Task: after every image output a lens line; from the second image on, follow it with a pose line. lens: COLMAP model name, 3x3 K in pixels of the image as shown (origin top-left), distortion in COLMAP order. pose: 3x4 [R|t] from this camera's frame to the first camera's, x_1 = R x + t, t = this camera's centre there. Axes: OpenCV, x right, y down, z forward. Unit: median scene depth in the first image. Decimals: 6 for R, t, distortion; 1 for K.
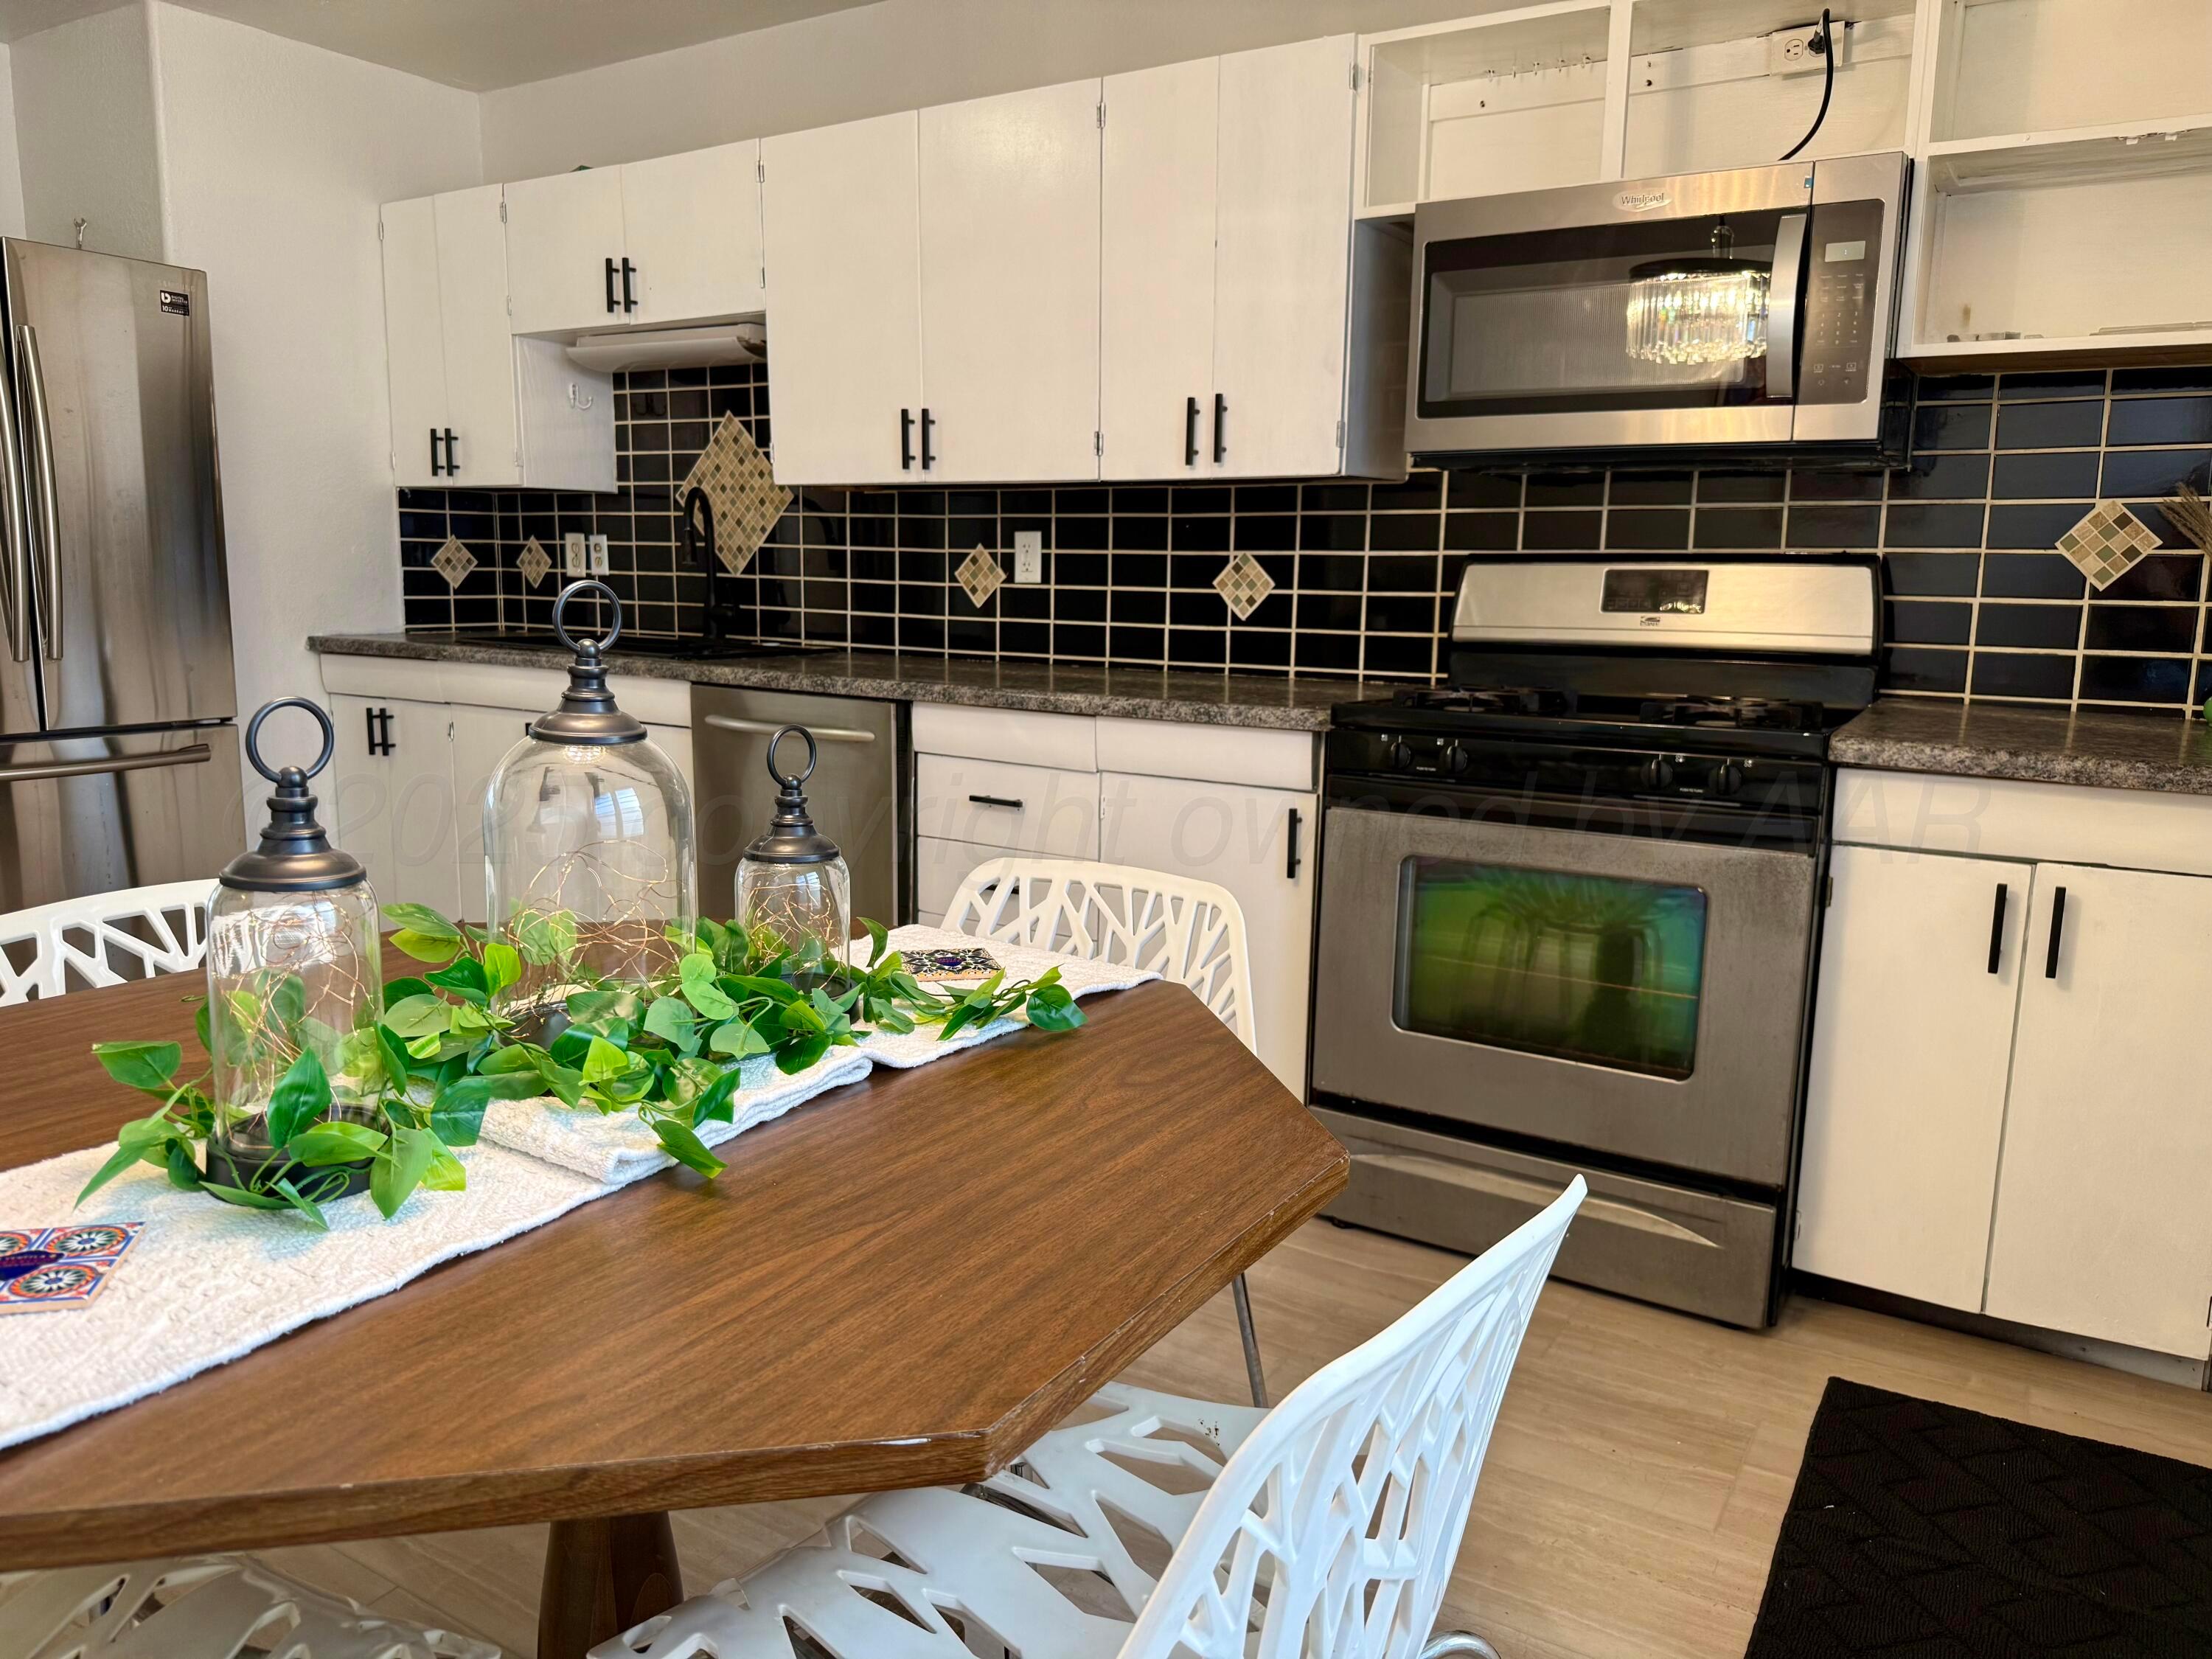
lens RADIAL K [[1555.2, 0, 1077.3], [0, 1555.2, 798.4], [0, 0, 1]] dist [0.057408, -0.073770]
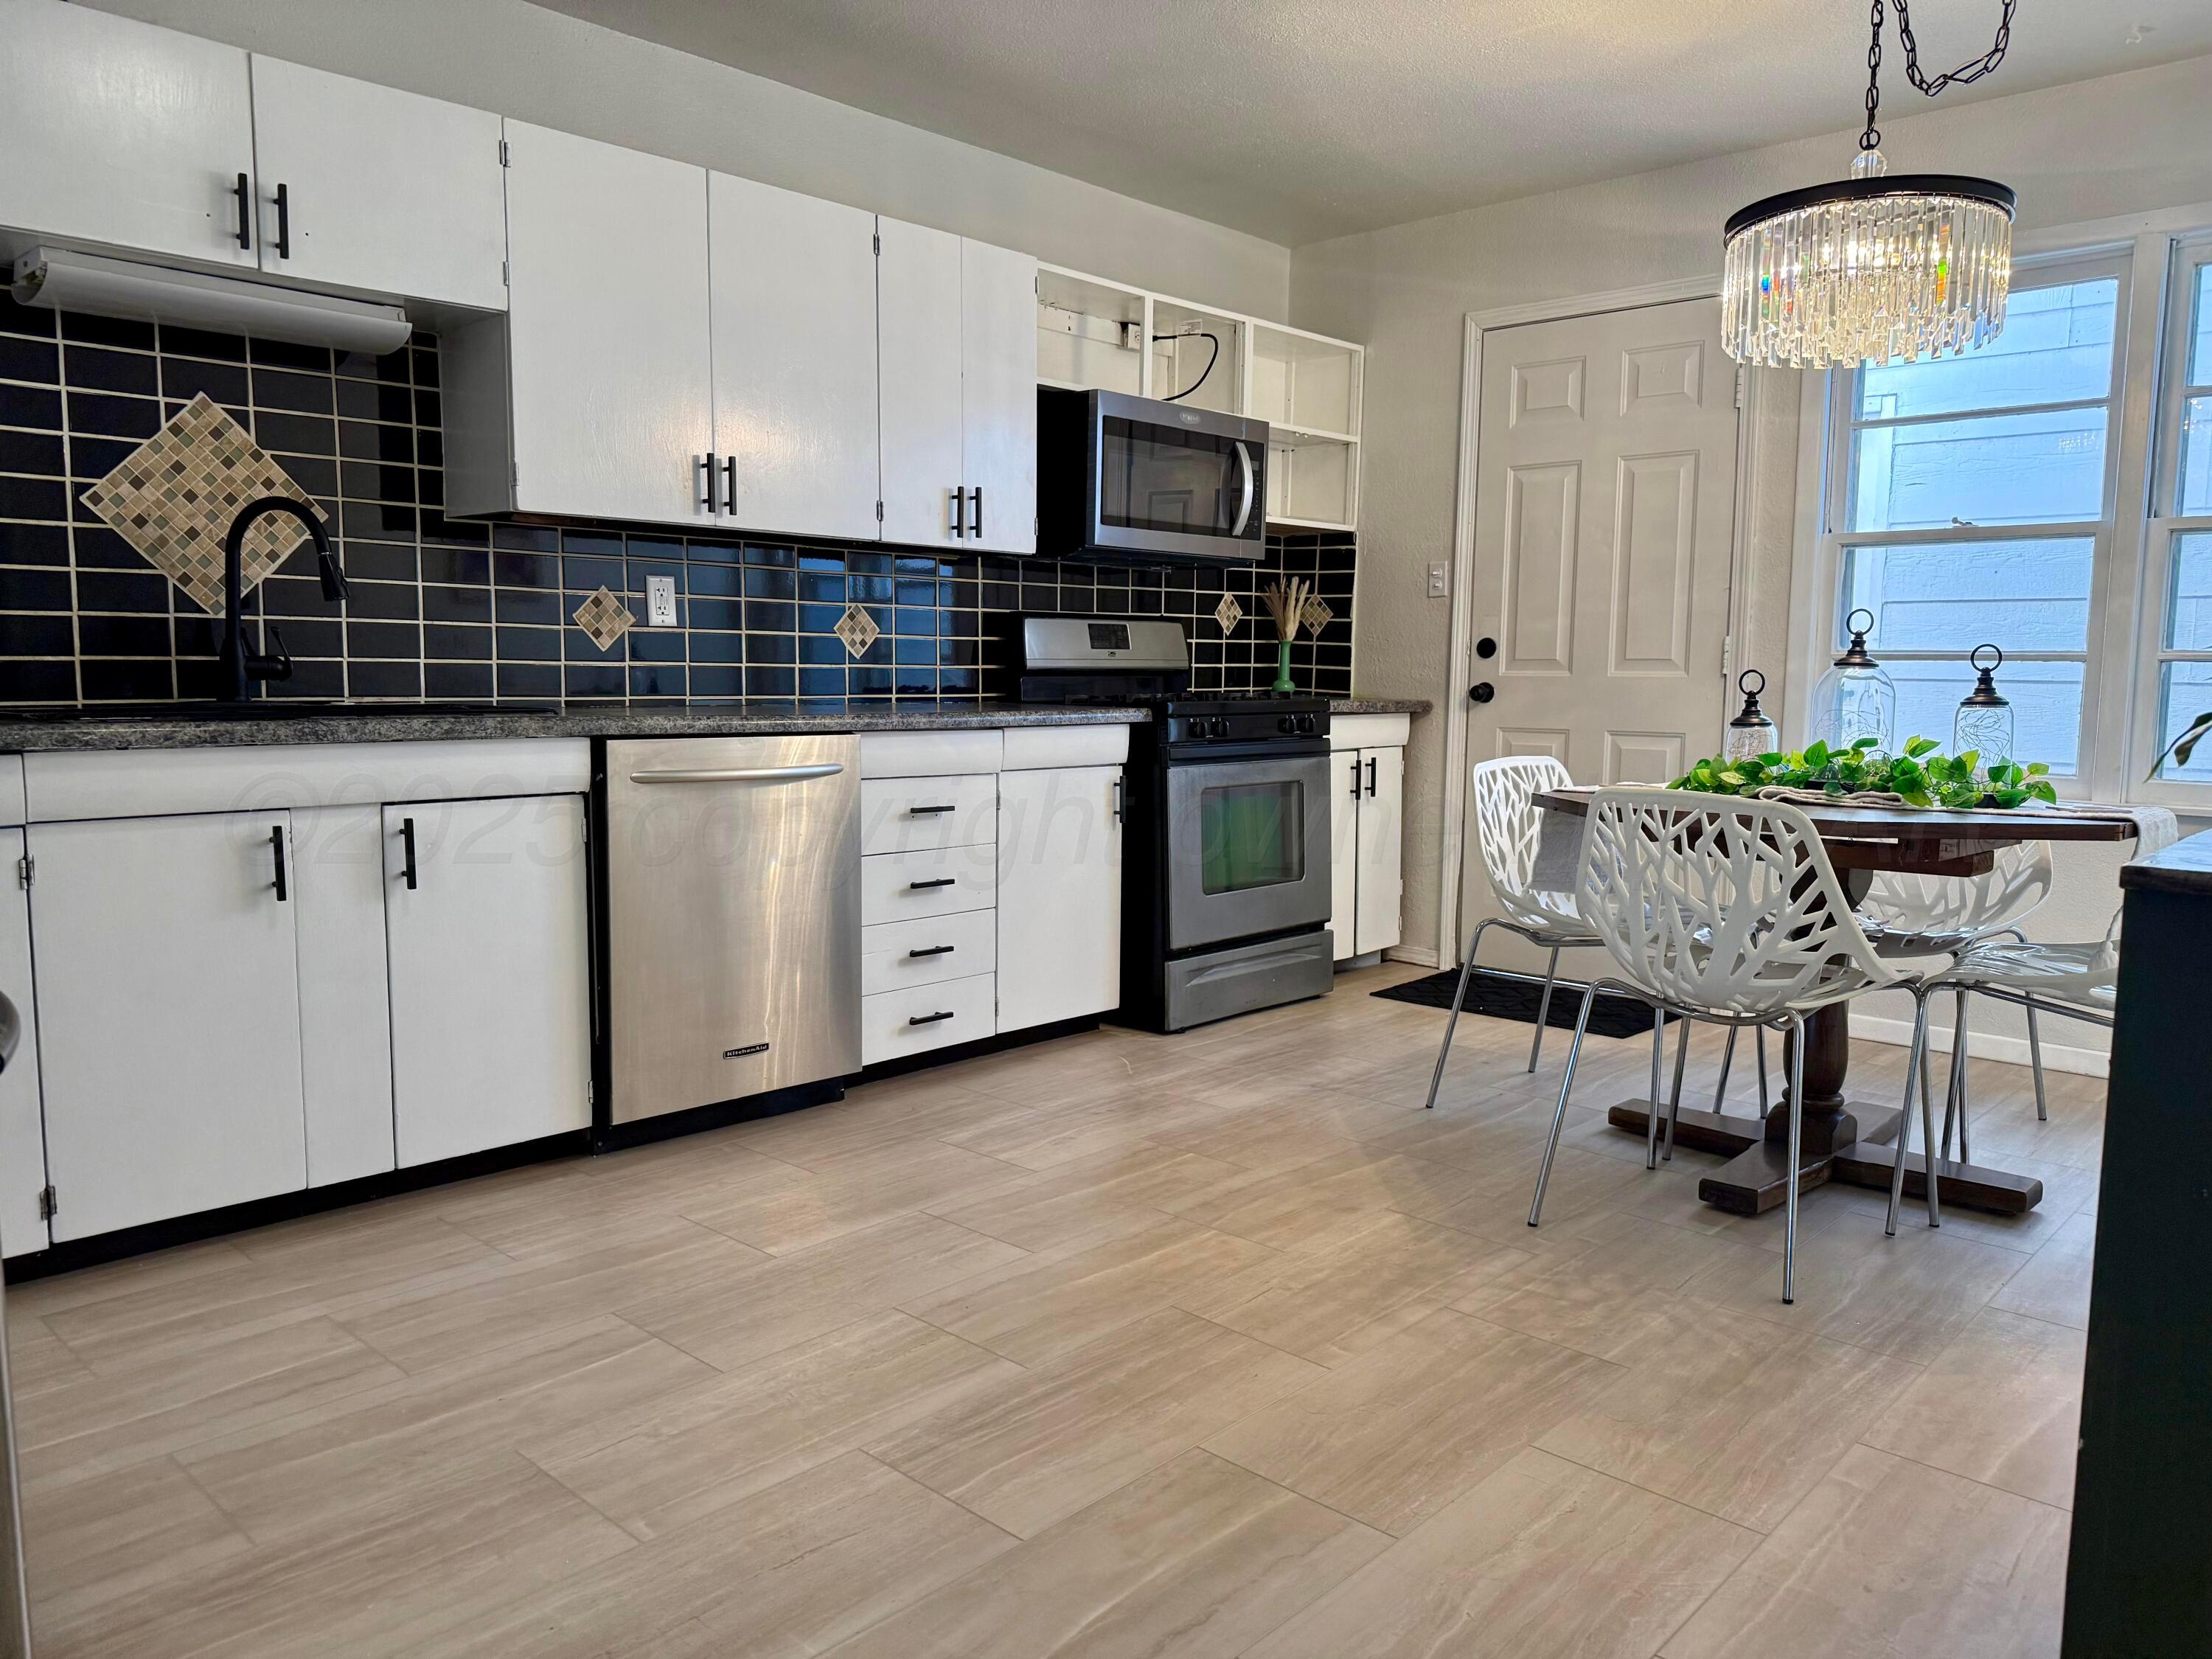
lens RADIAL K [[1555.2, 0, 1098.6], [0, 1555.2, 840.3], [0, 0, 1]] dist [0.057408, -0.073770]
pose [[0.203288, -0.125911, 0.970989, -0.912033], [0.138189, 0.985460, 0.098856, -0.057752], [-0.969318, 0.114083, 0.217731, 0.474285]]
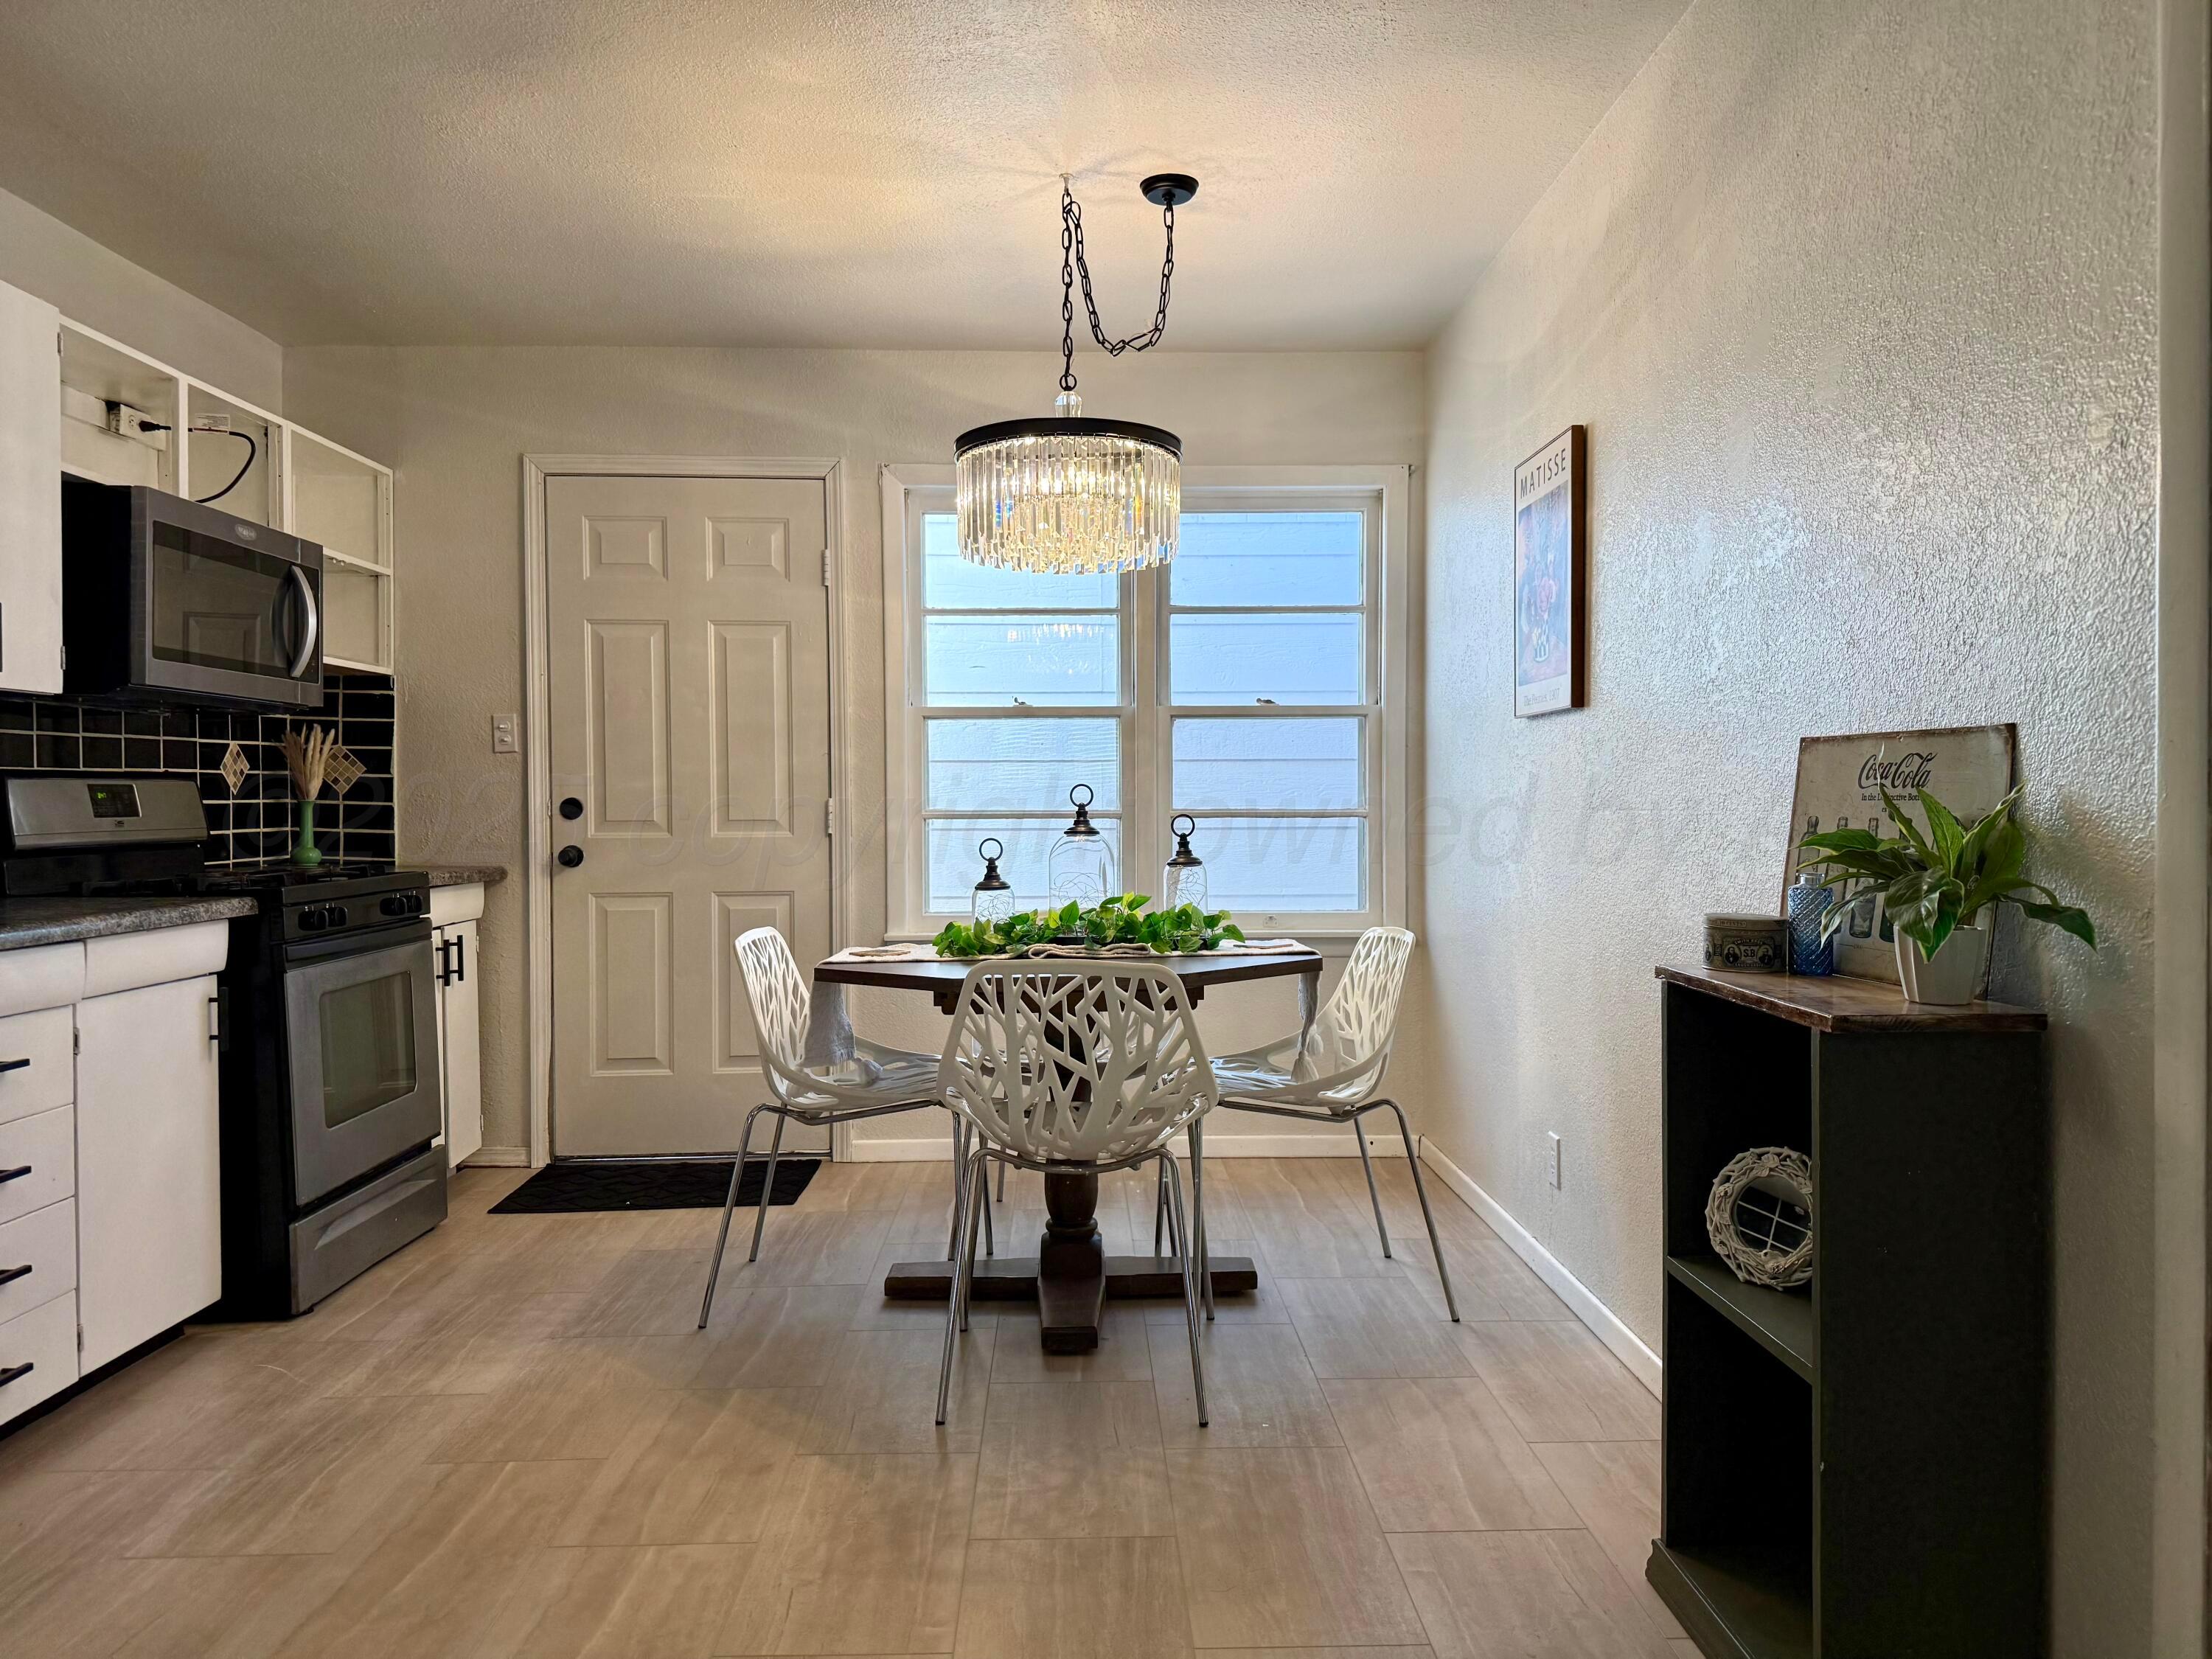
lens RADIAL K [[1555.2, 0, 1114.7], [0, 1555.2, 814.8], [0, 0, 1]] dist [0.057408, -0.073770]
pose [[-0.552392, -0.022637, 0.833277, -0.809656], [0.116442, 0.987735, 0.104024, -0.112037], [-0.825412, 0.154490, -0.542981, 0.723857]]
